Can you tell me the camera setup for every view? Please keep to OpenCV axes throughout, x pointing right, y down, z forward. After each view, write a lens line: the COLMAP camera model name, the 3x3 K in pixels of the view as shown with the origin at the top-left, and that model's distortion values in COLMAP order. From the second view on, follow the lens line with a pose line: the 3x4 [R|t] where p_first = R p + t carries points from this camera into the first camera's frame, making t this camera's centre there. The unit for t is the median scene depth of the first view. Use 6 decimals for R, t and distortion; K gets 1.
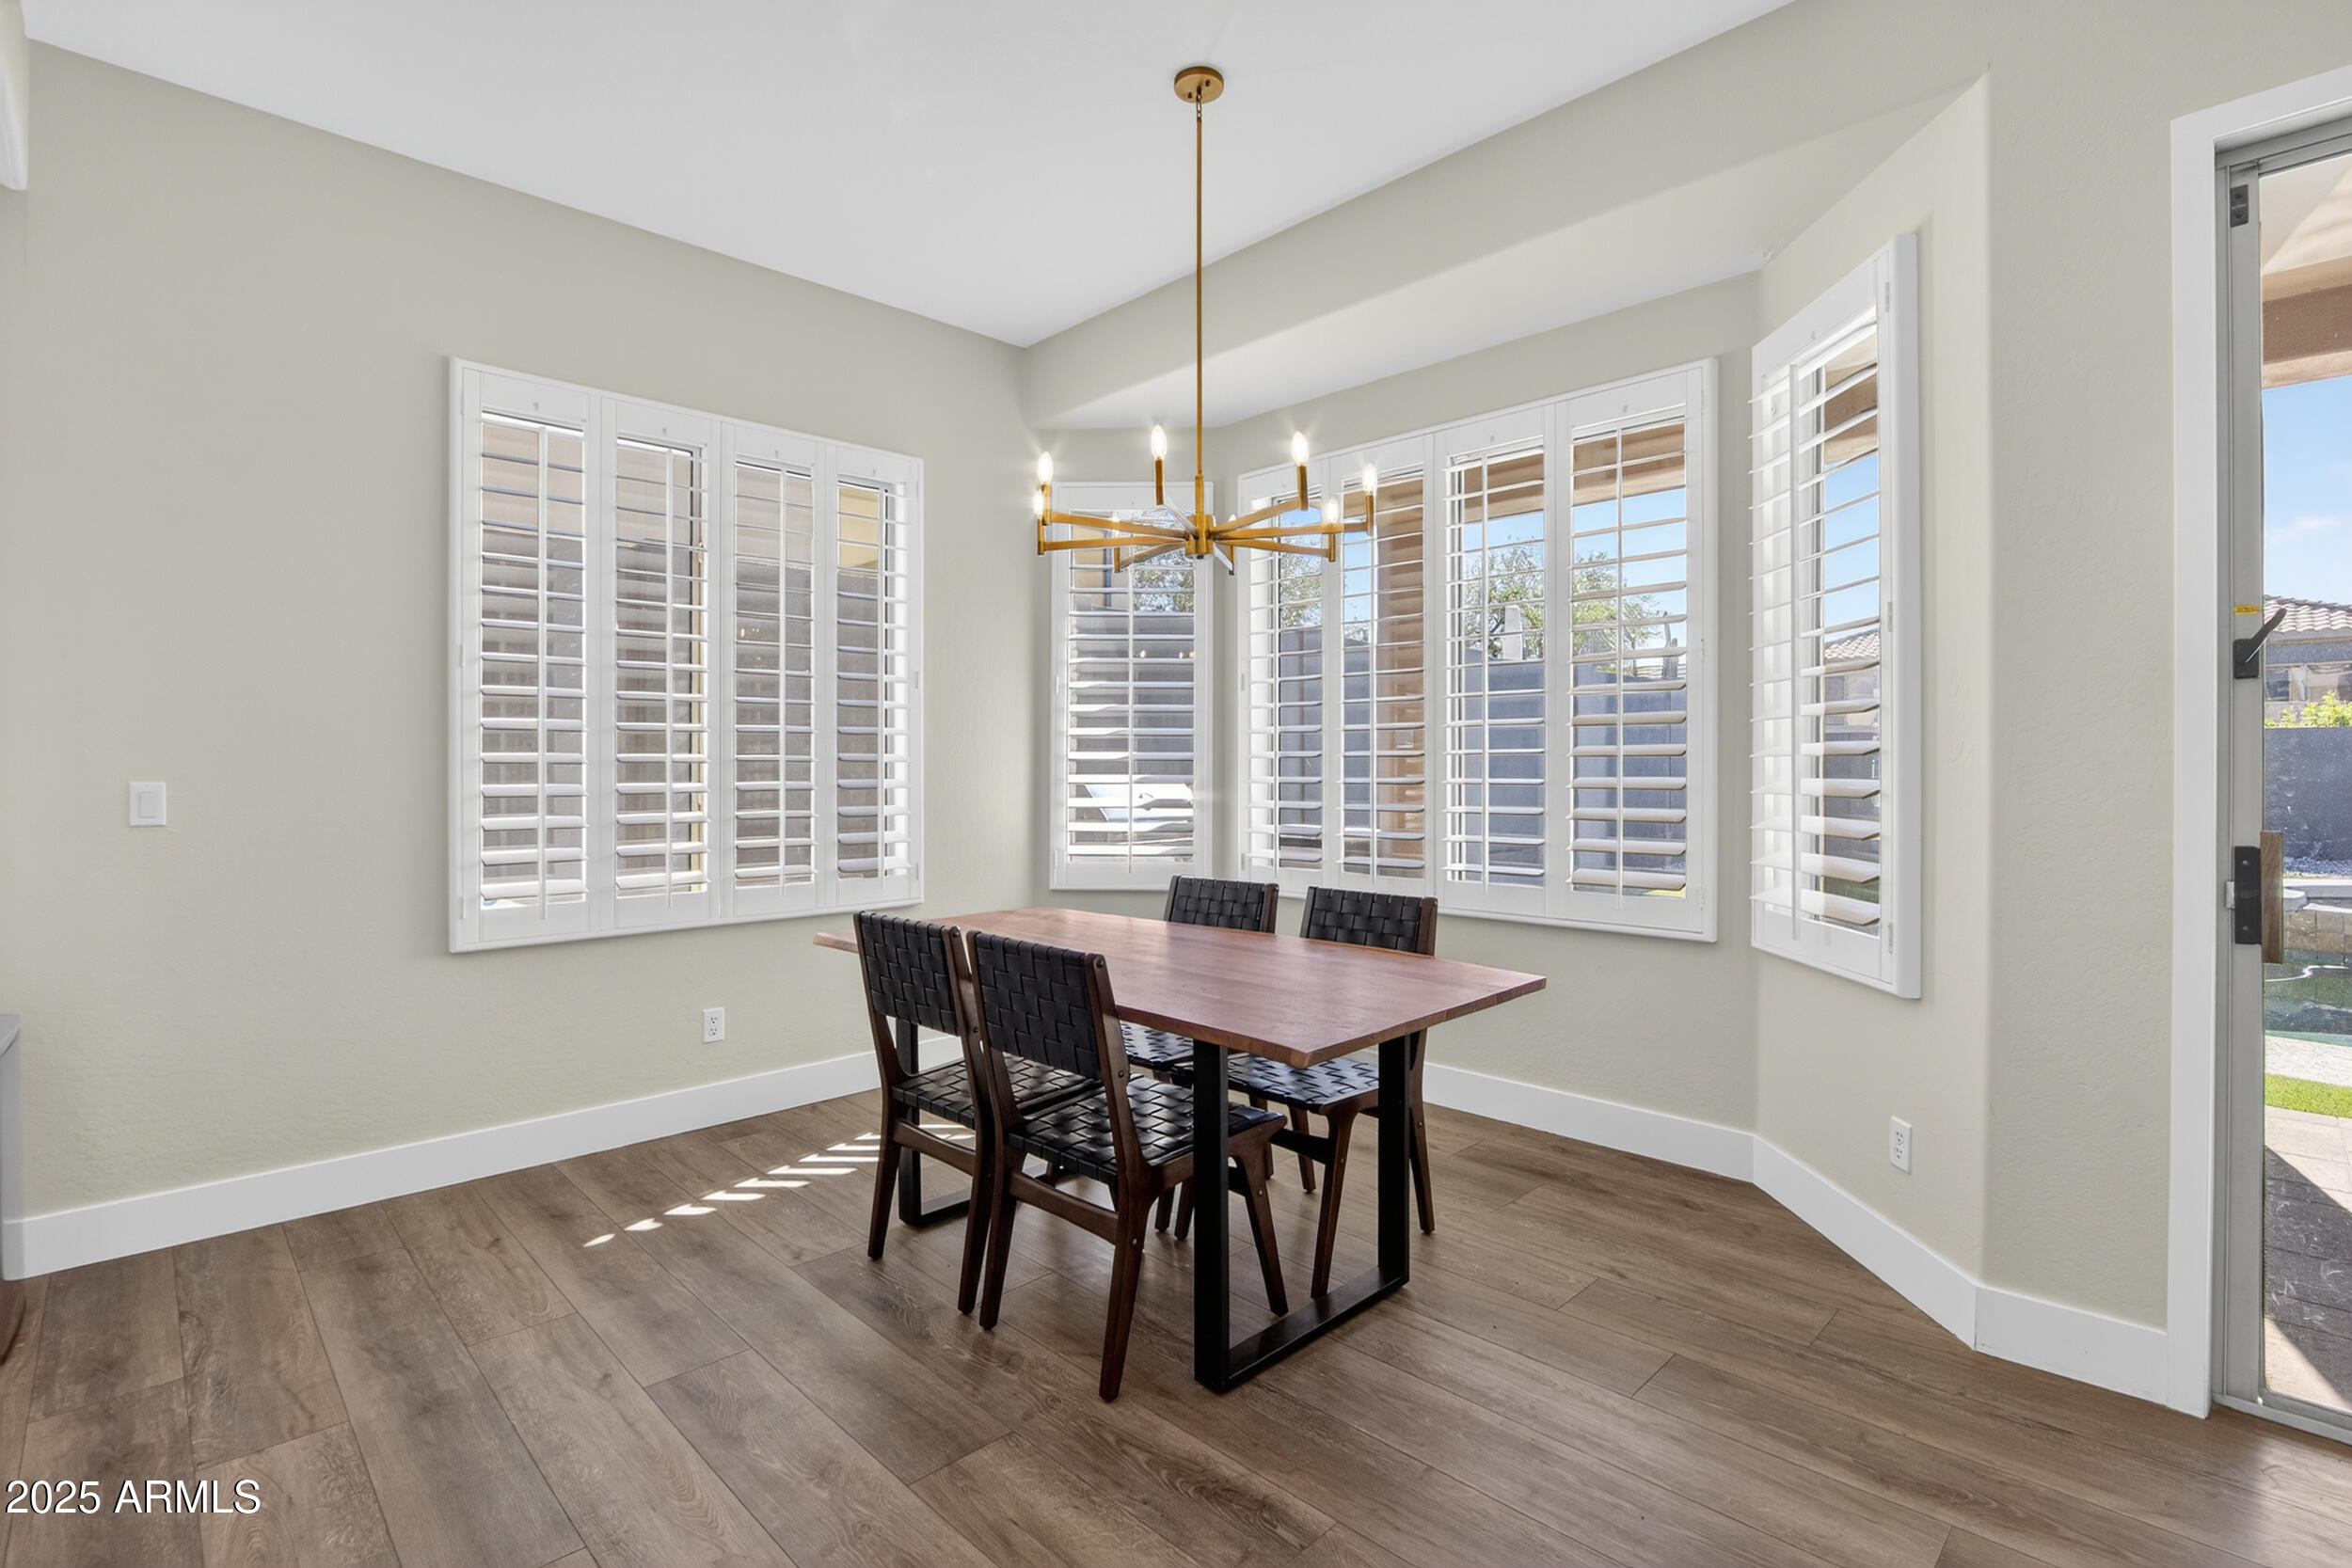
lens RADIAL K [[1105.8, 0, 1173.4], [0, 1105.8, 772.6], [0, 0, 1]] dist [-0.040130, 0.008505]
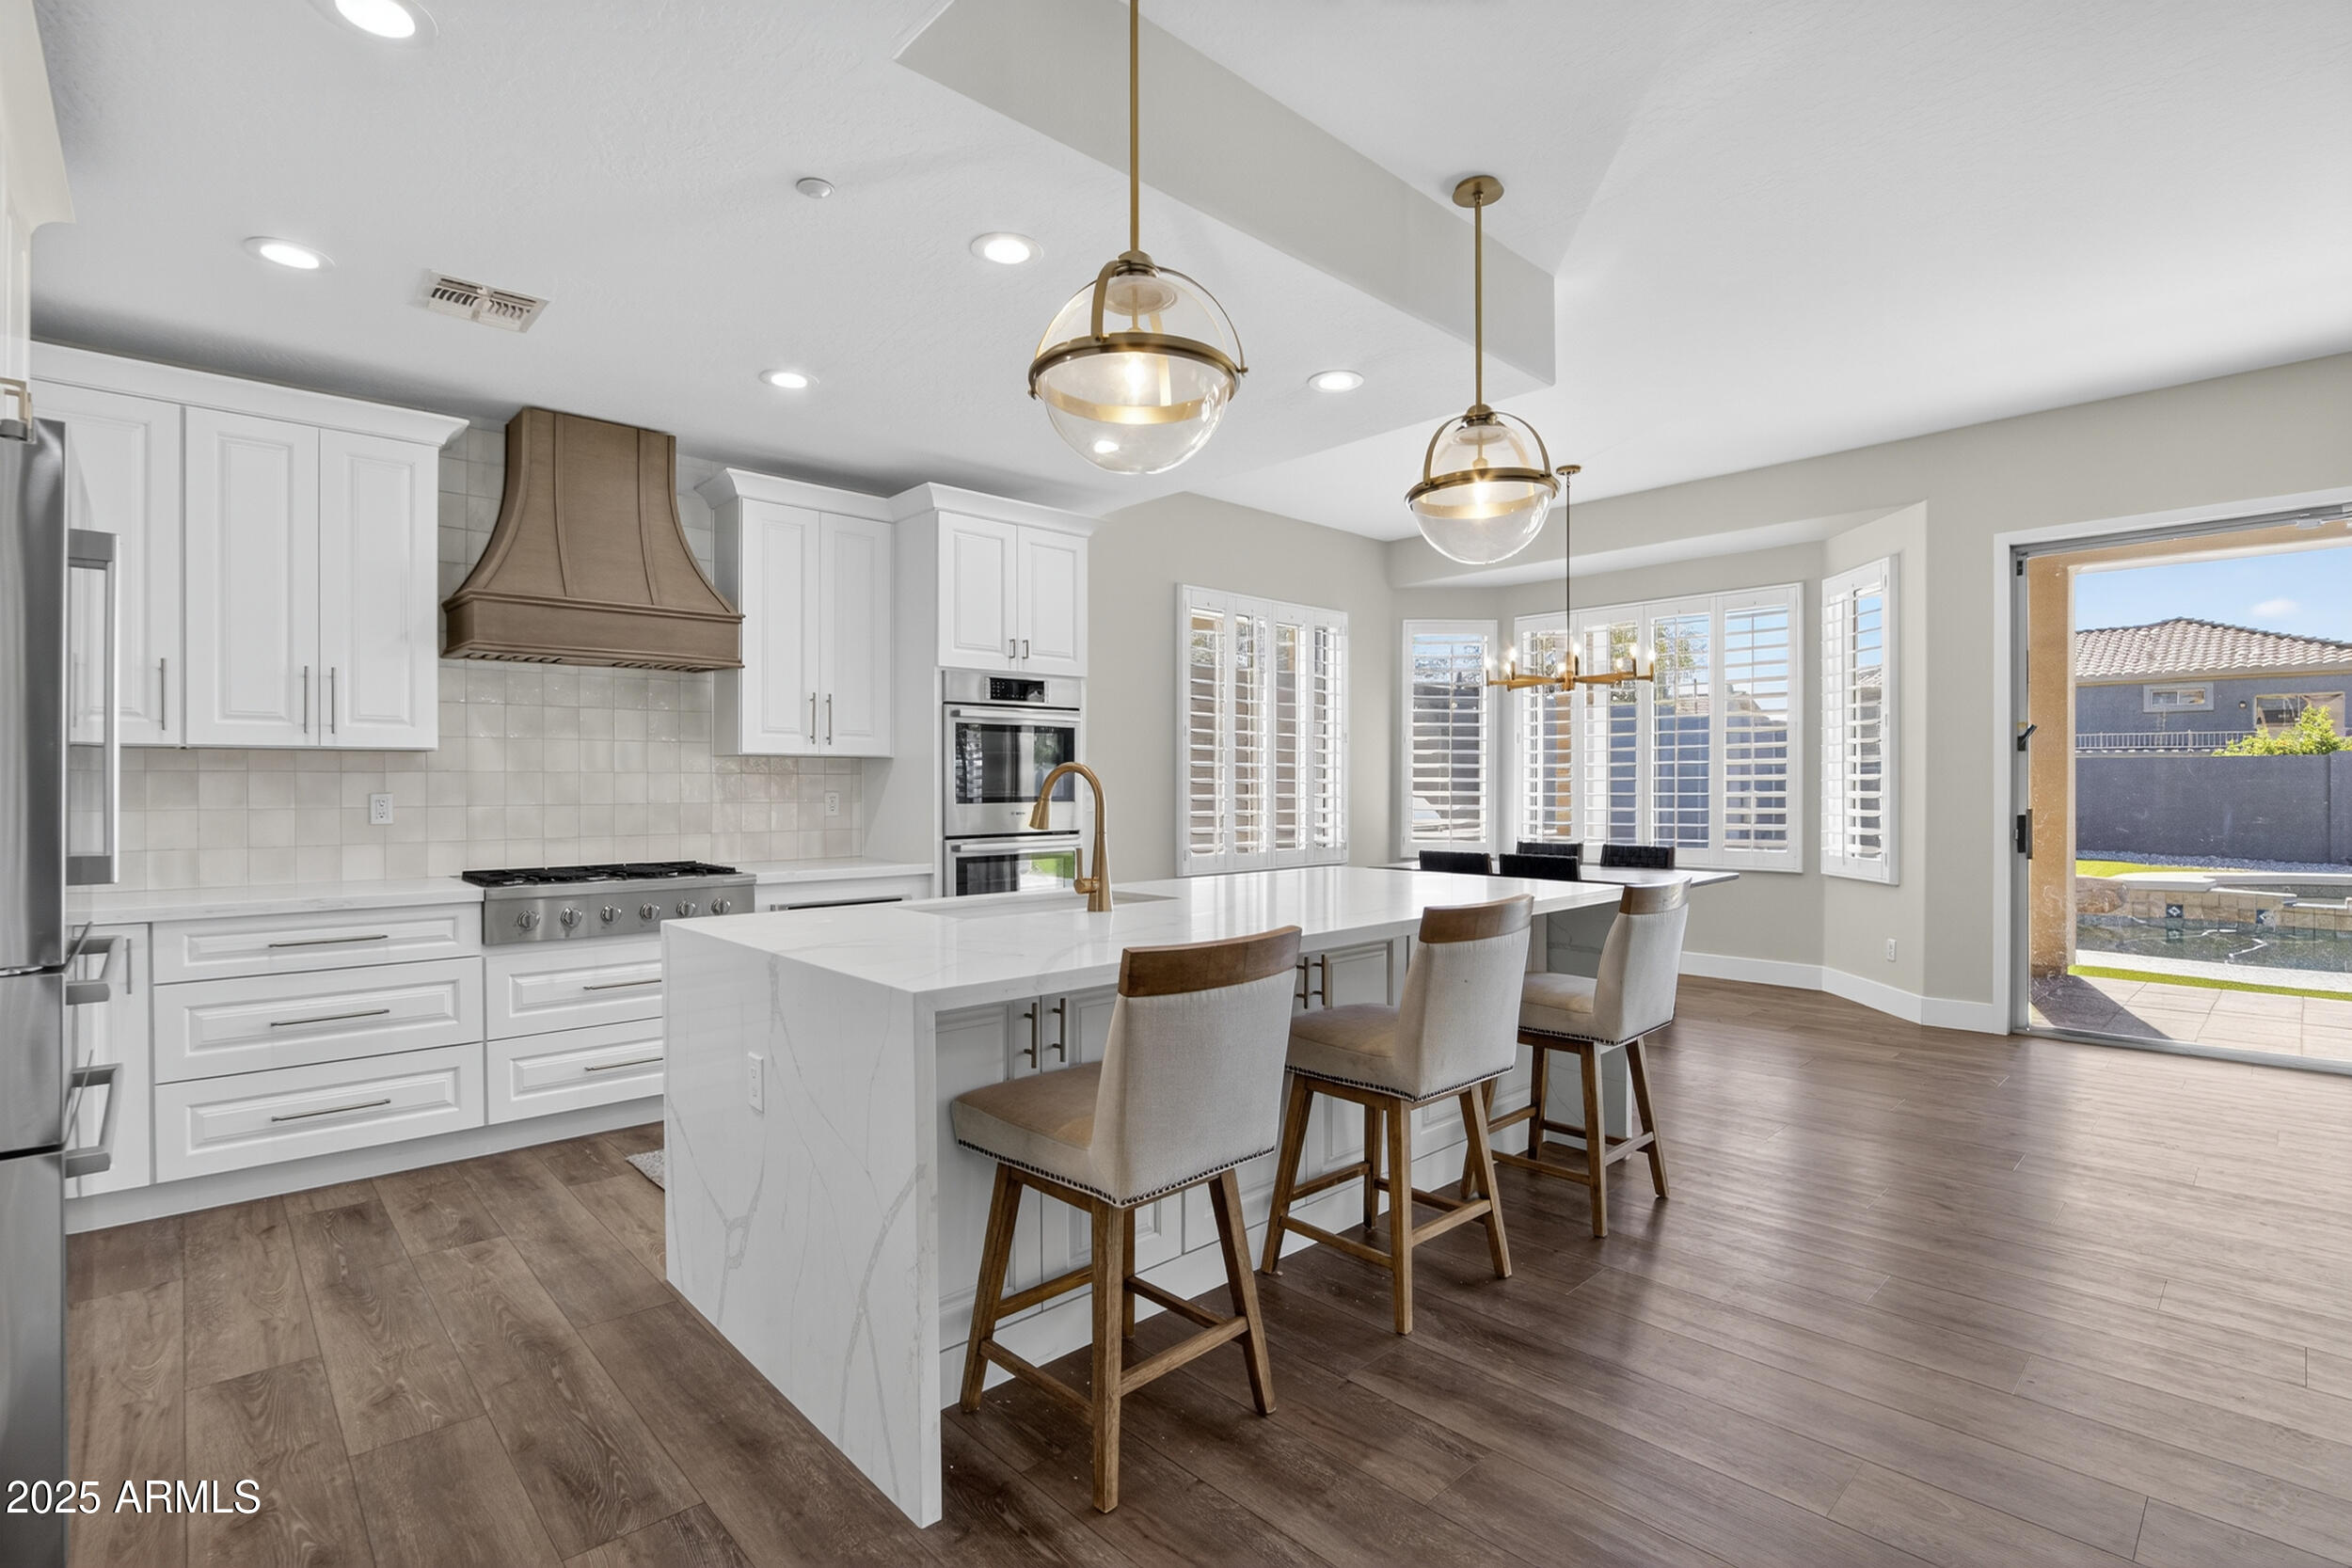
lens RADIAL K [[1105.8, 0, 1178.2], [0, 1105.8, 791.1], [0, 0, 1]] dist [-0.040130, 0.008505]
pose [[0.999785, -0.000587, -0.020749, -0.659268], [0.000523, 0.999995, -0.003118, 0.010407], [0.020750, 0.003106, 0.999780, -1.113503]]
